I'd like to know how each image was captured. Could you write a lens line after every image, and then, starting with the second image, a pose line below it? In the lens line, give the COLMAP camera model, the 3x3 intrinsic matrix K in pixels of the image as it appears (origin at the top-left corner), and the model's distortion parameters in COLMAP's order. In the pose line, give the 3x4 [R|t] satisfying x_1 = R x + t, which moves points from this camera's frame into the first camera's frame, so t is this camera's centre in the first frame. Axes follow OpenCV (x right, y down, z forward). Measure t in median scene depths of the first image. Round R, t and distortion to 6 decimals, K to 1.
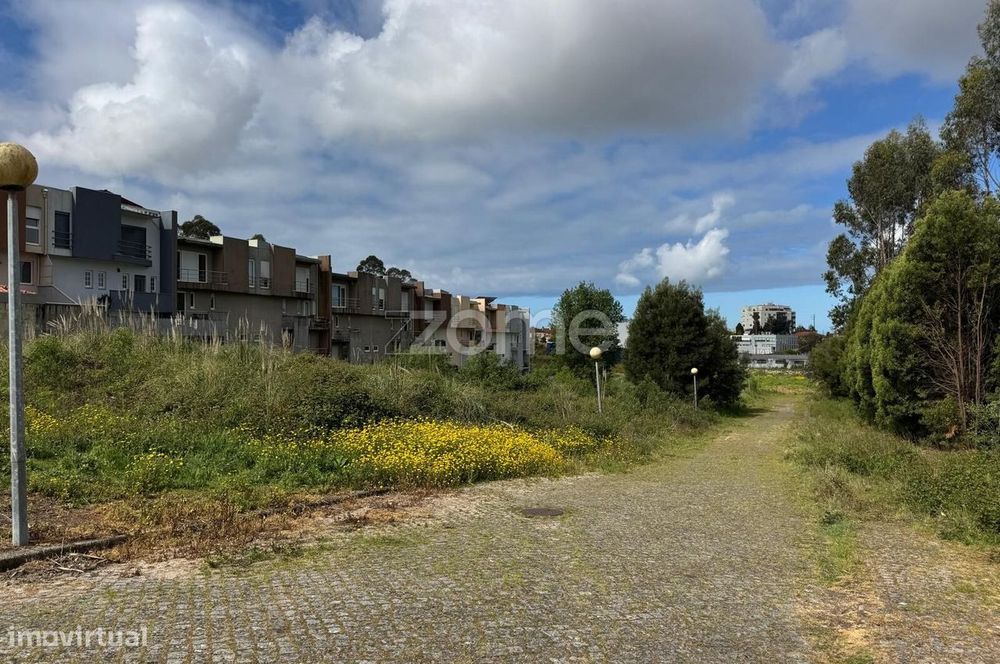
lens RADIAL K [[712.1, 0, 500.0], [0, 712.1, 332.0], [0, 0, 1]] dist [0.135030, -0.225766]
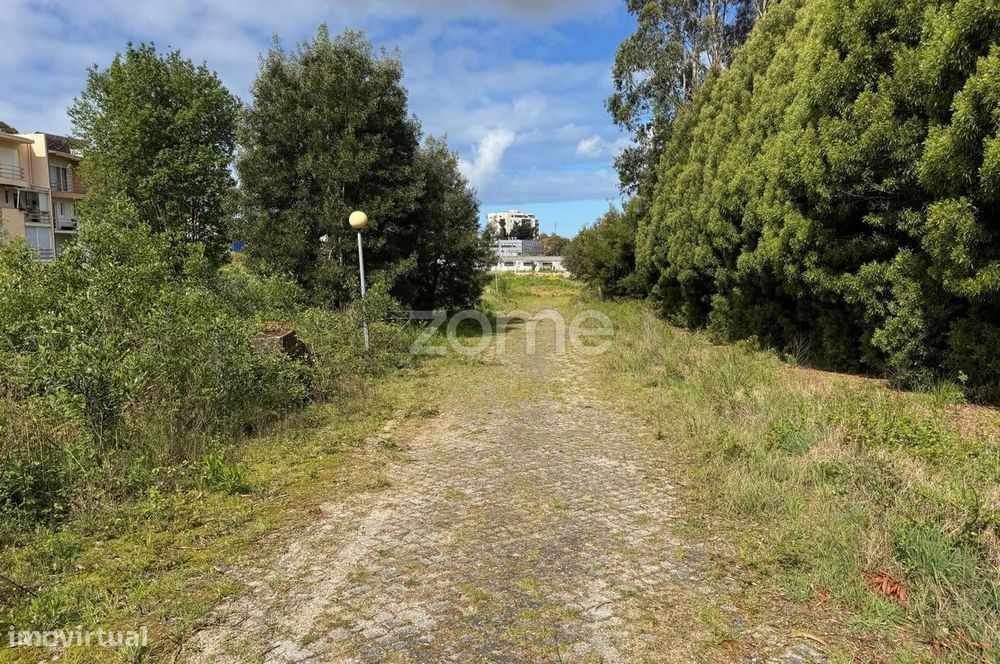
lens RADIAL K [[712.1, 0, 500.0], [0, 712.1, 332.0], [0, 0, 1]] dist [0.135030, -0.225766]
pose [[0.943254, -0.039607, 0.329703, 0.059893], [-0.000520, 0.992684, 0.120739, 0.018389], [-0.332073, -0.114059, 0.936332, 0.174886]]
